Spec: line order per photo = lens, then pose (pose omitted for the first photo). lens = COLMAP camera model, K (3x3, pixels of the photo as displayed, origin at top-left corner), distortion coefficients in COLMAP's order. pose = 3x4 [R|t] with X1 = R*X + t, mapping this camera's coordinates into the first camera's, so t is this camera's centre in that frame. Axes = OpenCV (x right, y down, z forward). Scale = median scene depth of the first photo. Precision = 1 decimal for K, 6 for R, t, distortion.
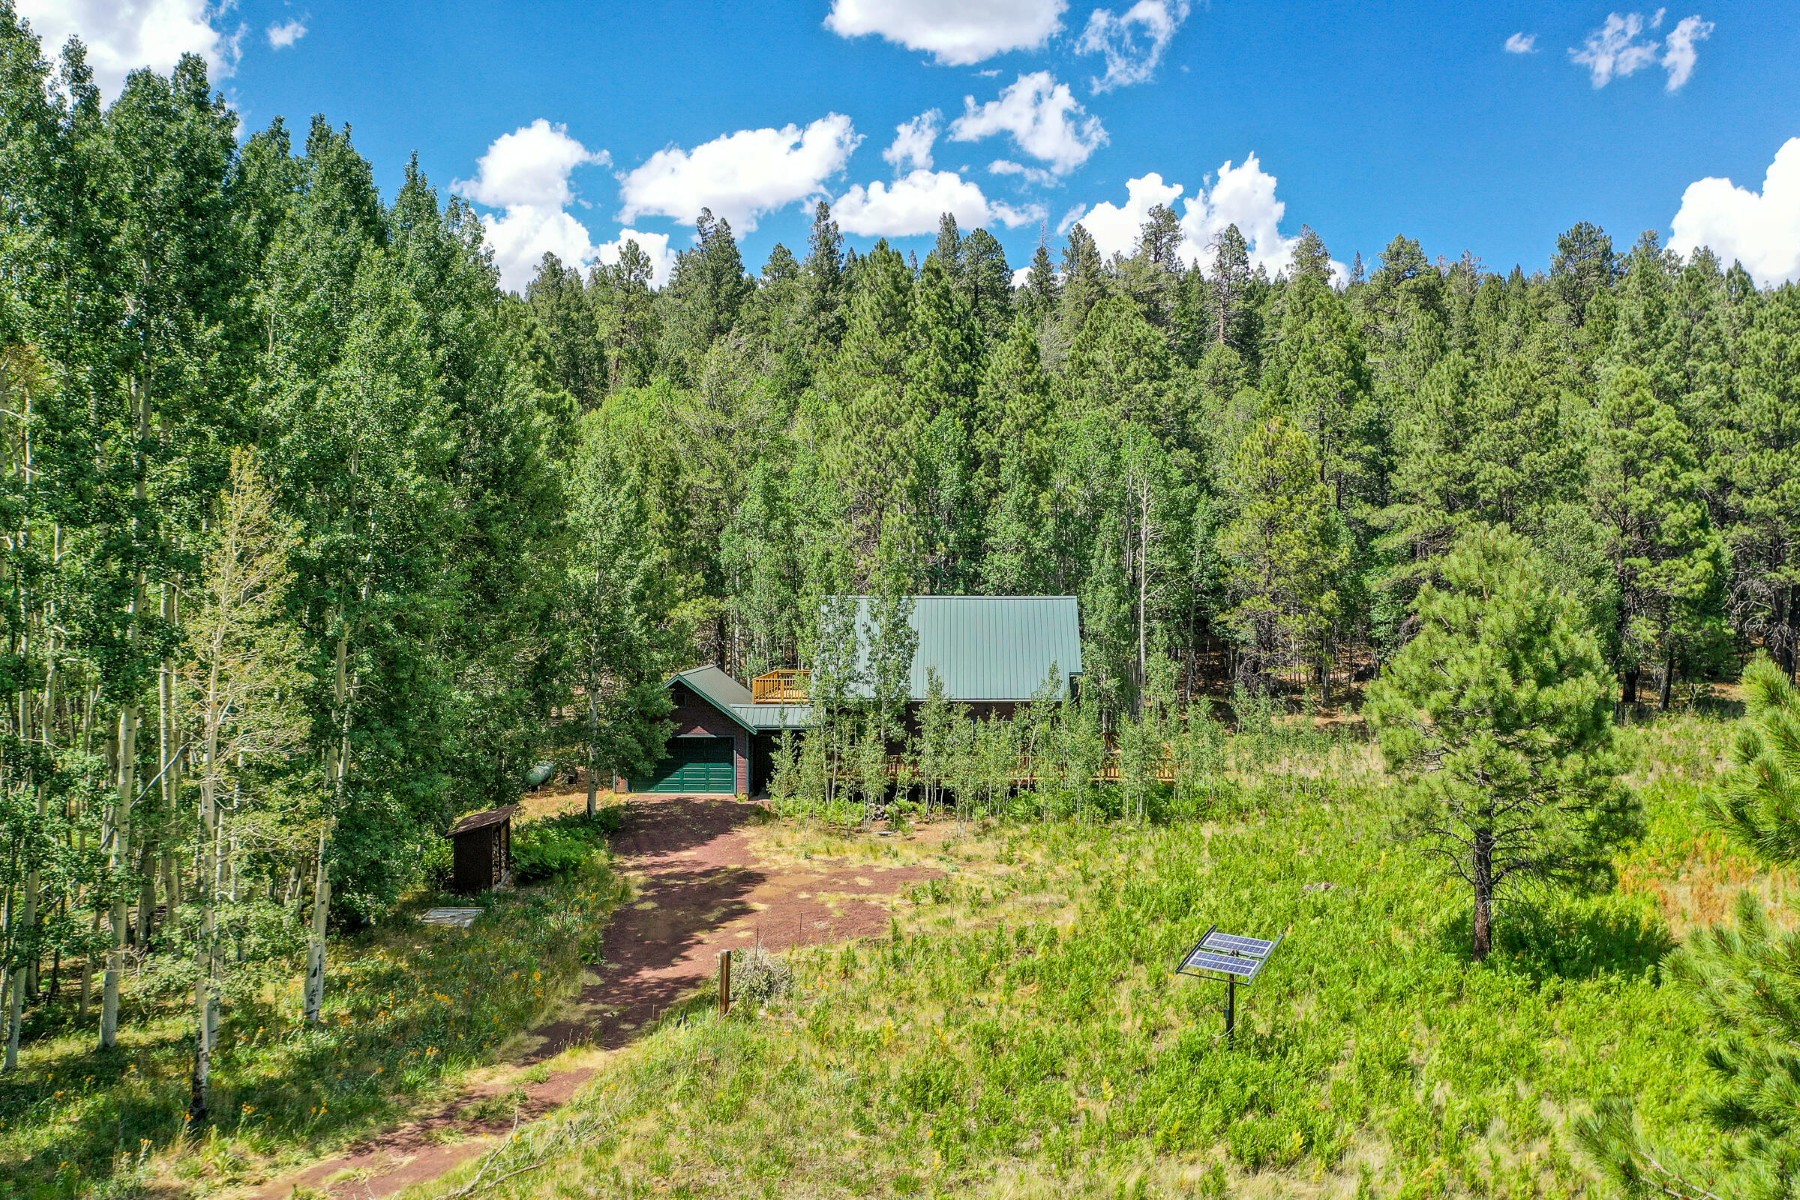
lens RADIAL K [[984.0, 0, 900.0], [0, 984.0, 600.0], [0, 0, 1]] dist [-0.000941, -0.000390]
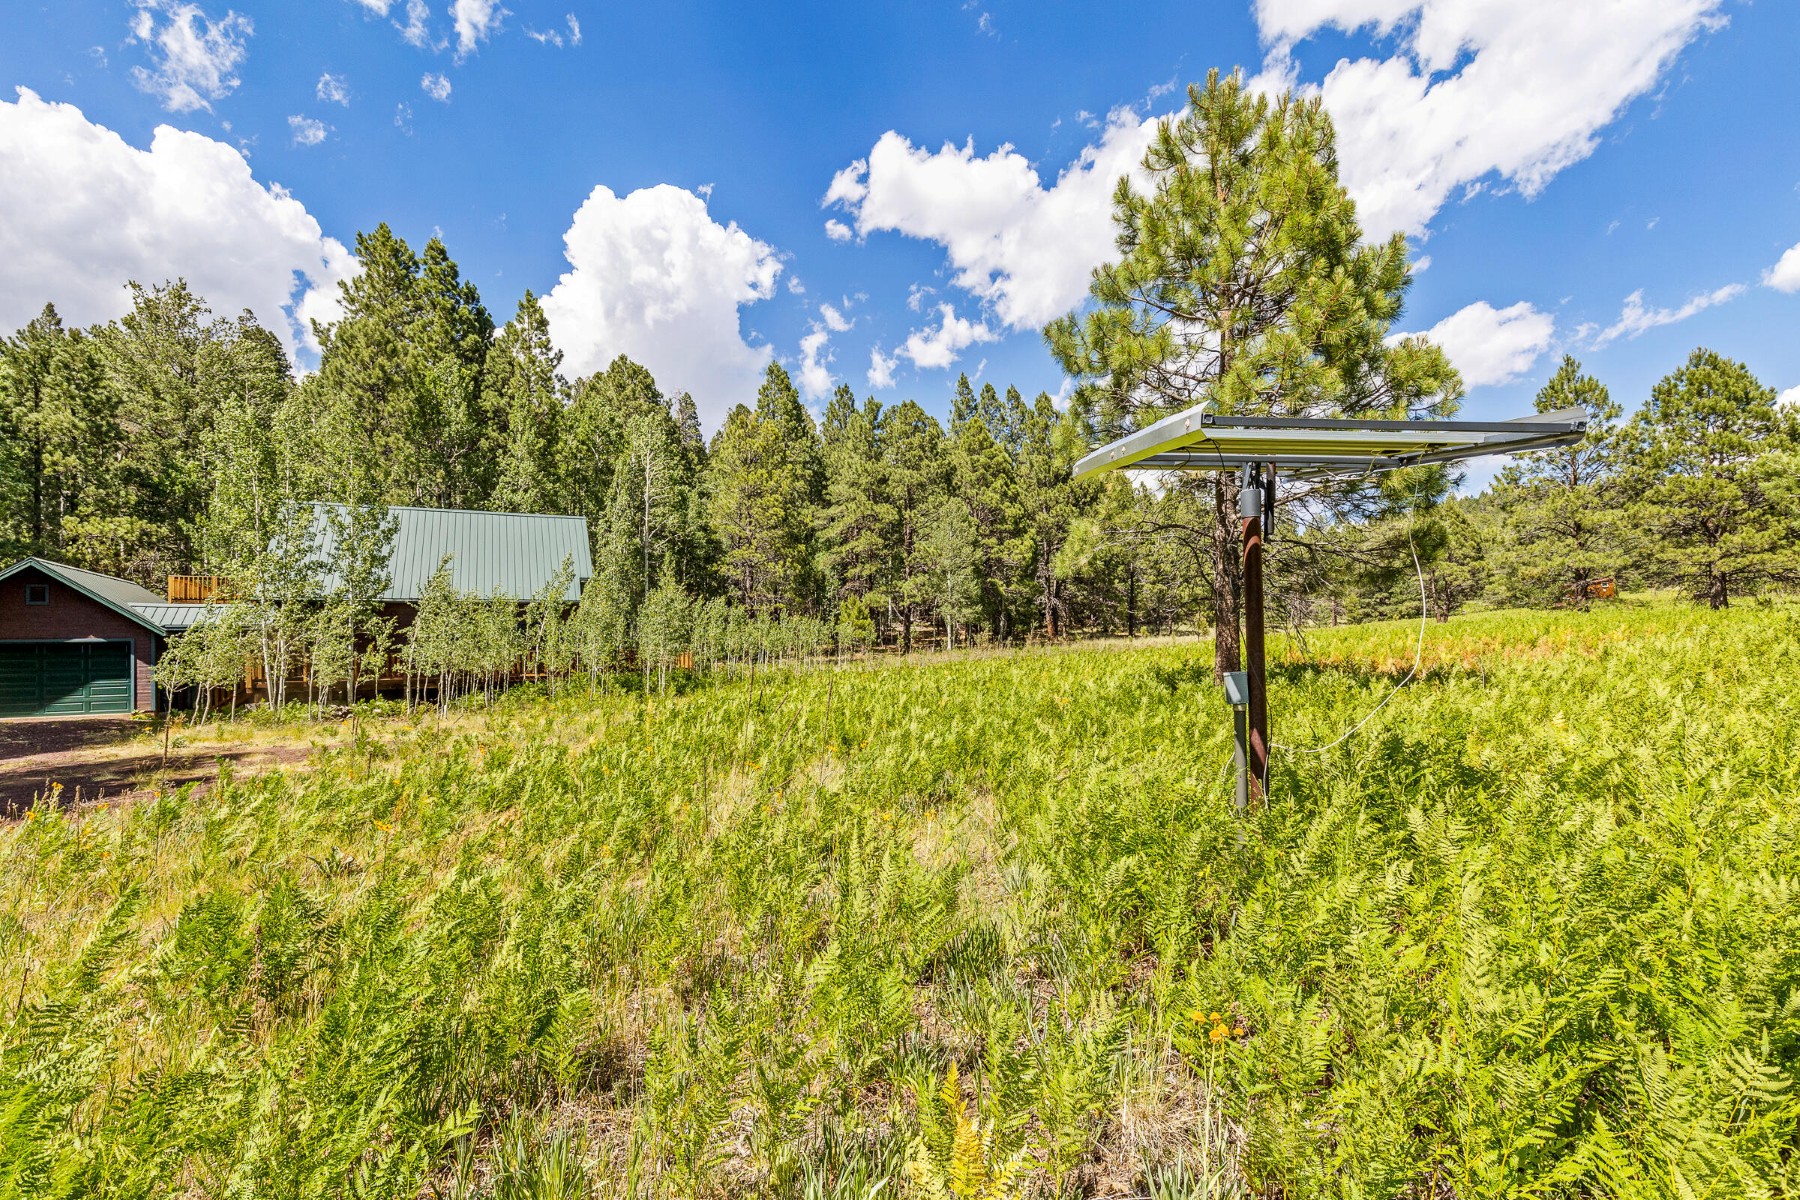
lens RADIAL K [[1418.7, 0, 900.0], [0, 1418.7, 600.0], [0, 0, 1]] dist [0.002008, 0.003717]
pose [[0.922516, -0.078564, 0.377878, -0.119129], [0.008737, 0.983063, 0.183057, -0.262458], [-0.385859, -0.165571, 0.907578, -0.648928]]
